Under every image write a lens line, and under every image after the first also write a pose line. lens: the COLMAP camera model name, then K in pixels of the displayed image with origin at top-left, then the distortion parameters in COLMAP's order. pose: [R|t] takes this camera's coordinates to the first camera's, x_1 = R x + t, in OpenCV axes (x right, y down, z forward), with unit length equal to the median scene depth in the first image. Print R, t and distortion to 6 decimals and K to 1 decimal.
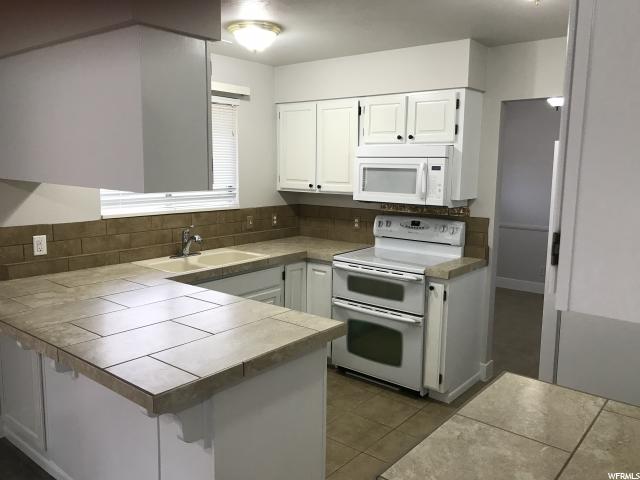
lens RADIAL K [[524.4, 0, 319.7], [0, 524.4, 231.5], [0, 0, 1]] dist [0.011717, -0.006103]
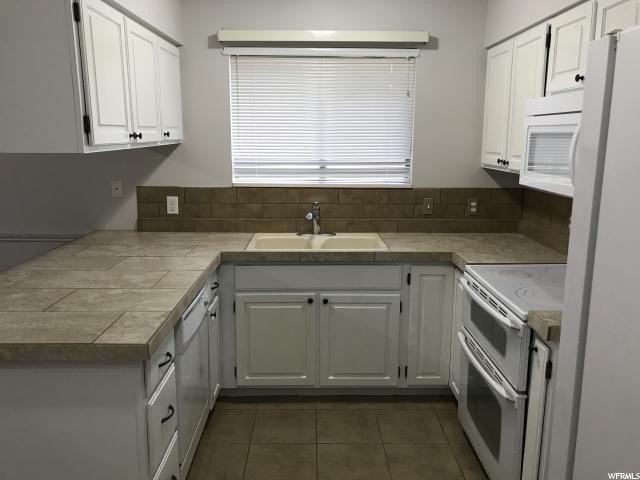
lens RADIAL K [[524.4, 0, 319.7], [0, 524.4, 231.5], [0, 0, 1]] dist [0.011717, -0.006103]
pose [[0.634872, 0.128550, -0.761848, 0.421270], [-0.097295, 0.991514, 0.086223, -0.036468], [0.766467, 0.019384, 0.641991, 0.419122]]
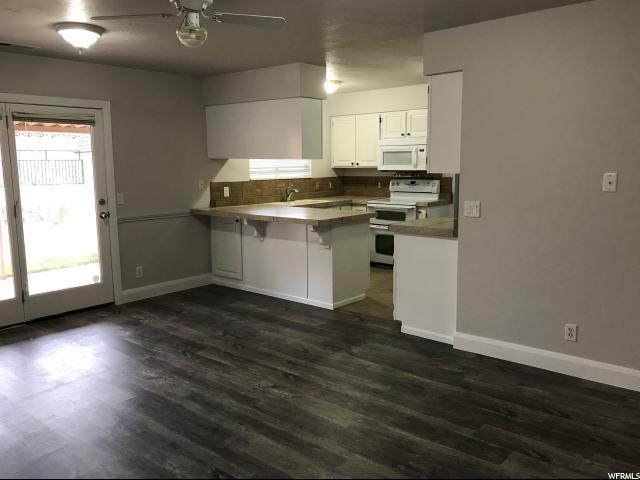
lens RADIAL K [[532.0, 0, 320.0], [0, 532.0, 240.0], [0, 0, 1]] dist [0.012148, -0.001643]
pose [[0.999327, -0.019860, -0.030844, -0.084722], [0.020419, 0.999631, 0.017931, 0.147169], [0.030476, -0.018549, 0.999363, -0.858866]]
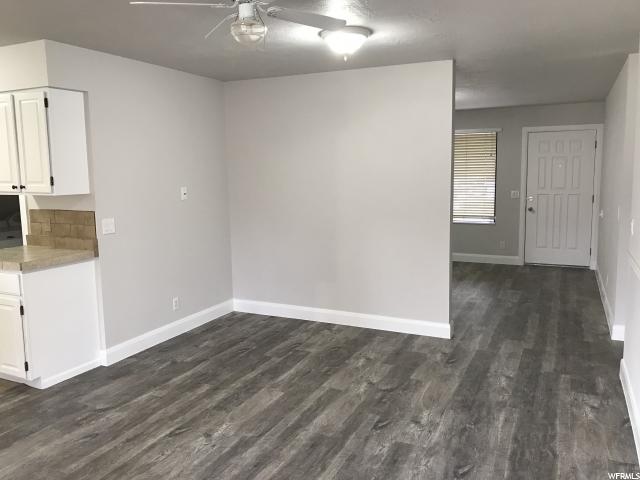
lens RADIAL K [[524.4, 0, 319.7], [0, 524.4, 231.5], [0, 0, 1]] dist [0.011717, -0.006103]
pose [[-0.239304, -0.121718, 0.963285, -0.947122], [0.137306, 0.977899, 0.157675, 0.014315], [-0.961187, 0.169997, -0.217303, -0.007350]]
